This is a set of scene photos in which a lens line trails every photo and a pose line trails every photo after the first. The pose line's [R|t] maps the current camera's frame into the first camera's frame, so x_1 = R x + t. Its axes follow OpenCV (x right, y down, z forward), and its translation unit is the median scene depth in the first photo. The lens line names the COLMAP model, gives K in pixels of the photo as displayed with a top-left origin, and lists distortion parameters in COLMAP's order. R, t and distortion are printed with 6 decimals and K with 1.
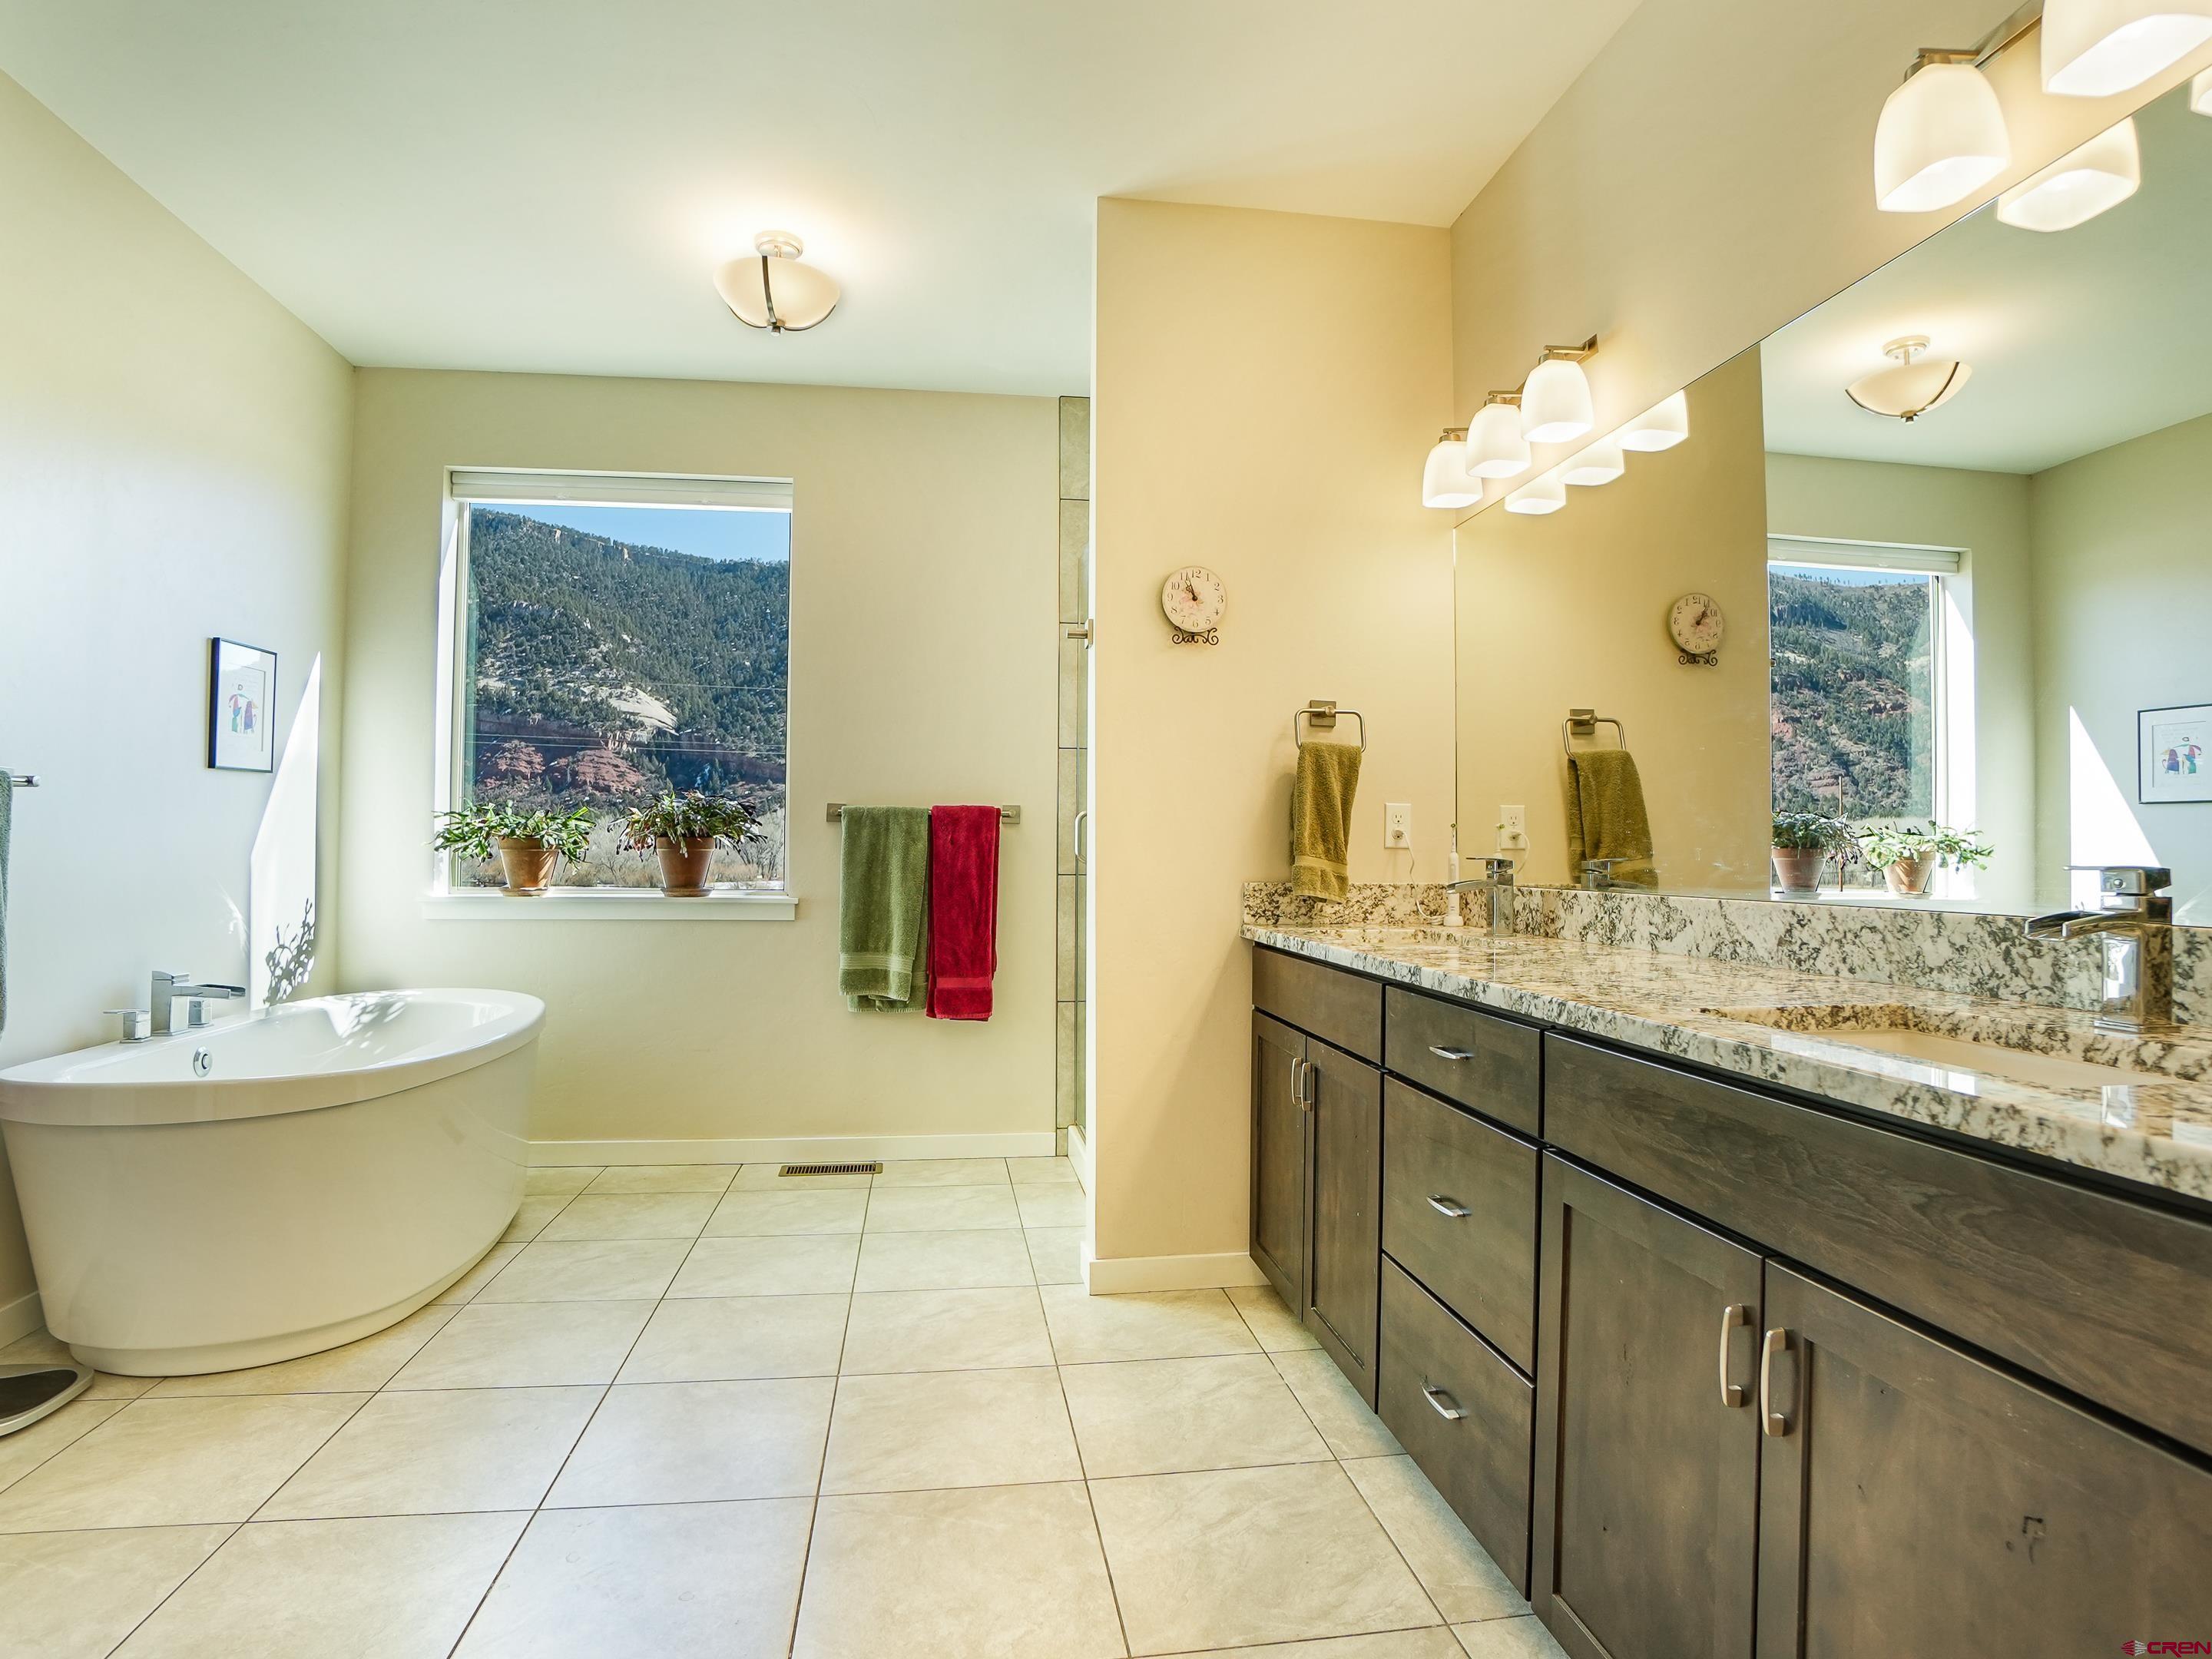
lens RADIAL K [[1143.7, 0, 1106.0], [0, 1143.7, 829.5], [0, 0, 1]] dist [-0.077609, 0.025195]
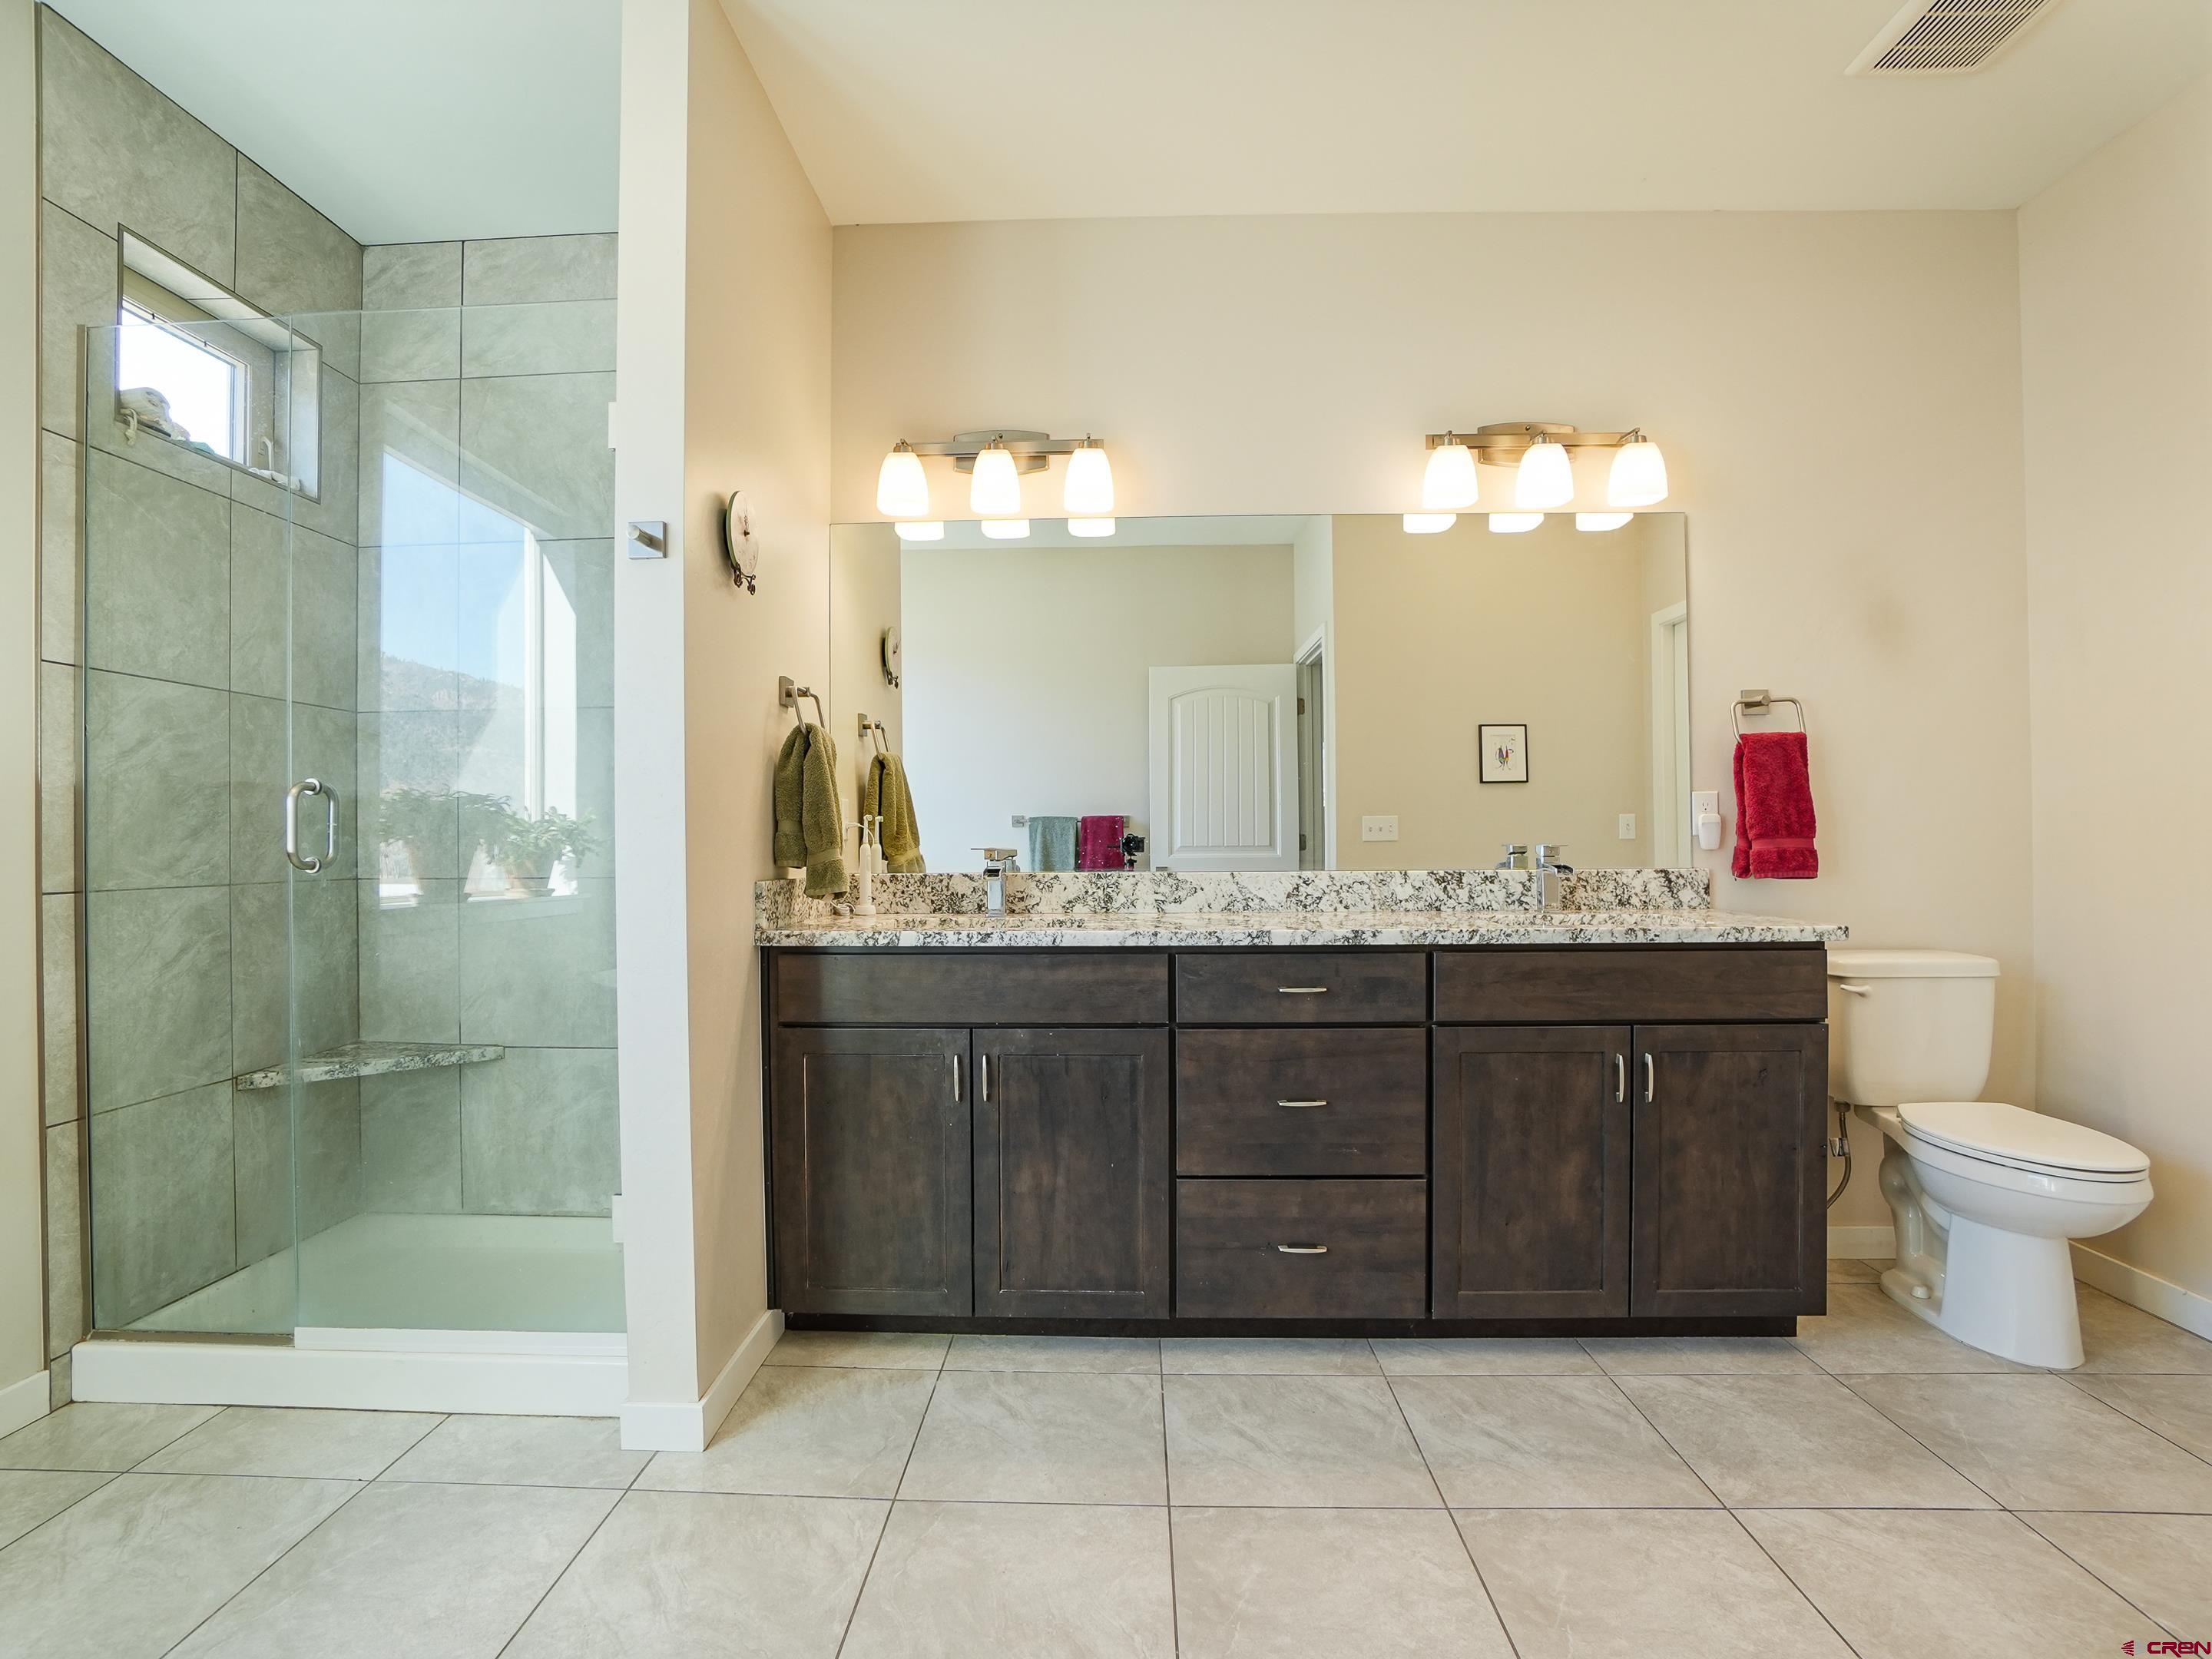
lens RADIAL K [[1077.1, 0, 1106.0], [0, 1077.1, 829.5], [0, 0, 1]] dist [-0.057870, 0.018956]
pose [[0.197517, 0.001573, 0.980298, -0.963303], [-0.011487, 0.999934, 0.000710, 0.006344], [-0.980232, -0.011401, 0.197522, 0.933314]]
